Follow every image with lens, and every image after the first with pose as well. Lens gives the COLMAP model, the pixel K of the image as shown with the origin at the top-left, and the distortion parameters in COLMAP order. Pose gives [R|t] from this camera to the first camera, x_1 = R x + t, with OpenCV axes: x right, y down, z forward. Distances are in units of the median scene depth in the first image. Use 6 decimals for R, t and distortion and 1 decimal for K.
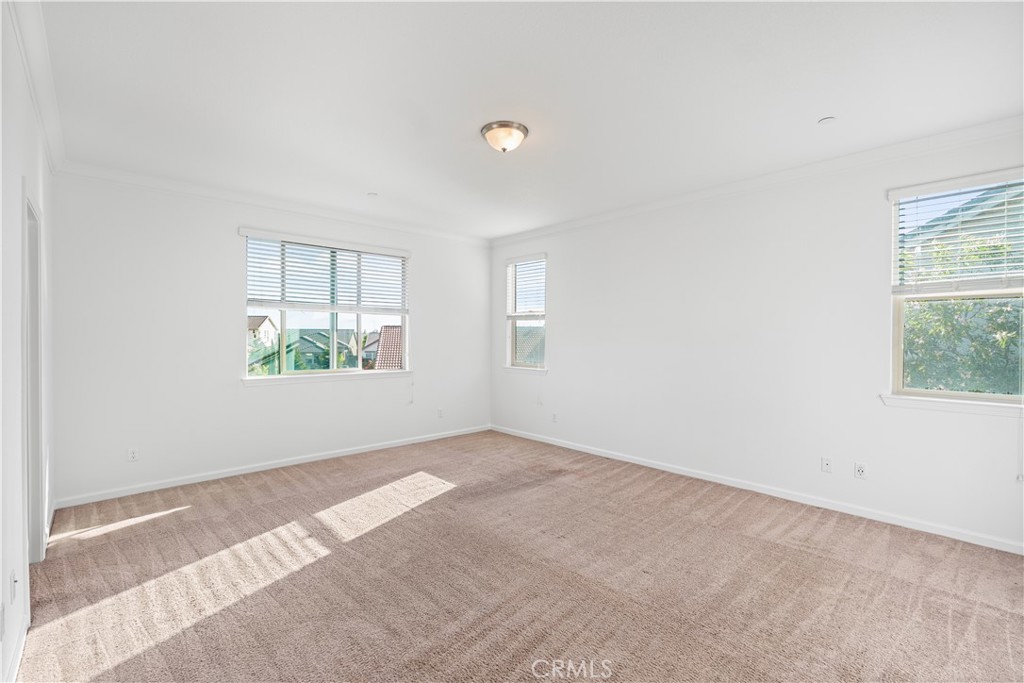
lens RADIAL K [[450.2, 0, 510.4], [0, 450.2, 345.0], [0, 0, 1]] dist [-0.003910, 0.001703]
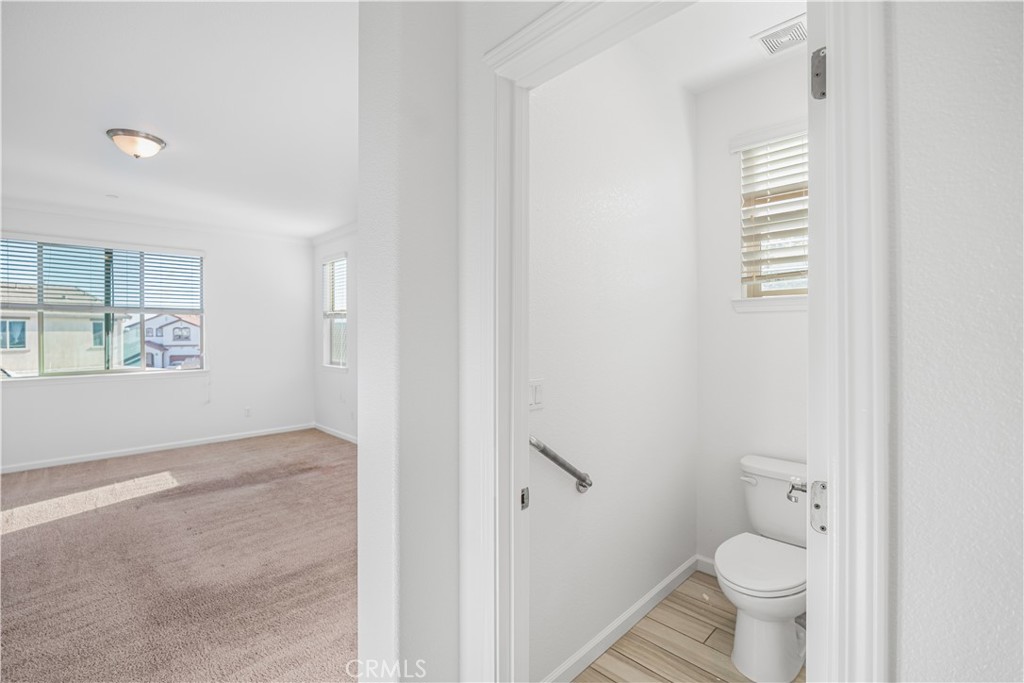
lens RADIAL K [[450.2, 0, 509.6], [0, 450.2, 334.4], [0, 0, 1]] dist [-0.003910, 0.001703]
pose [[0.999295, -0.009942, 0.036210, 0.583283], [0.010449, 0.999850, -0.013839, -0.002745], [-0.036067, 0.014208, 0.999248, -0.037975]]
